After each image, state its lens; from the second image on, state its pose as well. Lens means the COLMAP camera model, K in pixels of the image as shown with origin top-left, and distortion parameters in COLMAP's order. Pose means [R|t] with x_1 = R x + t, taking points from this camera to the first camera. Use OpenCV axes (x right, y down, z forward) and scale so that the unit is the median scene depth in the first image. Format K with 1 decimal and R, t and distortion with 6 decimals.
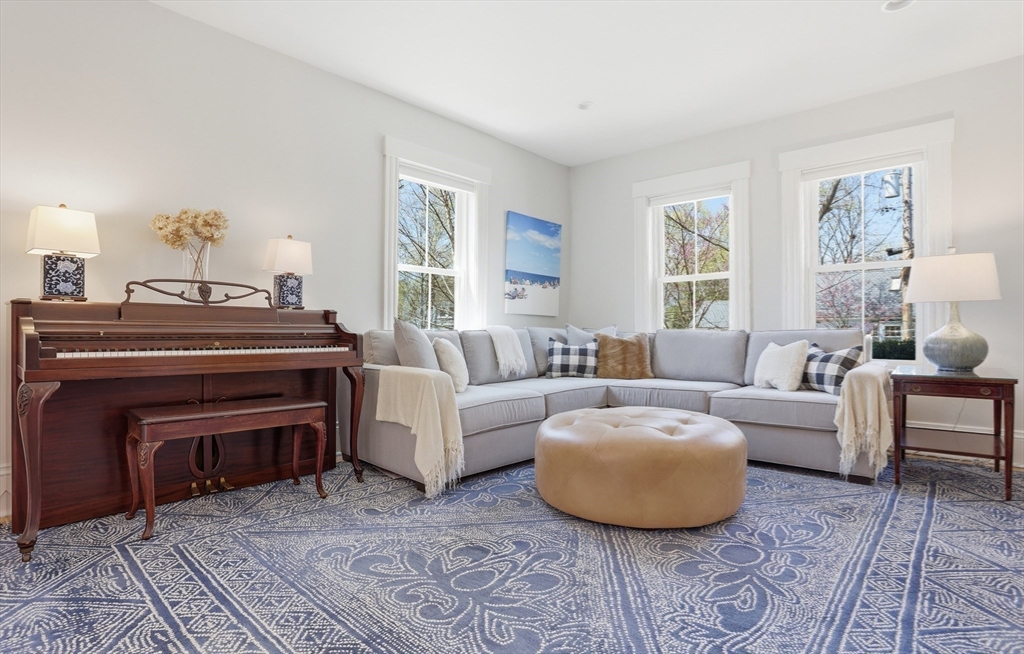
lens RADIAL K [[504.8, 0, 519.1], [0, 504.8, 328.5], [0, 0, 1]] dist [-0.031589, 0.002132]
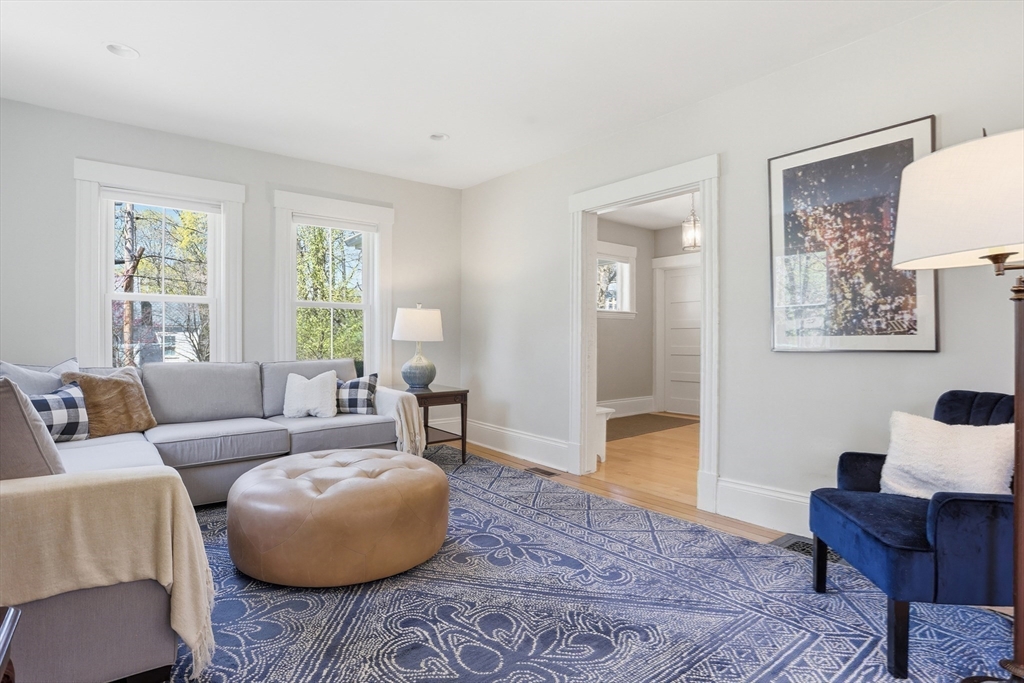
lens RADIAL K [[508.8, 0, 512.8], [0, 508.8, 345.1], [0, 0, 1]] dist [-0.044884, 0.012210]
pose [[0.197980, -0.007107, 0.980180, -0.564045], [-0.009095, 0.999917, 0.009087, -0.058095], [-0.980164, -0.010713, 0.197899, 0.422740]]
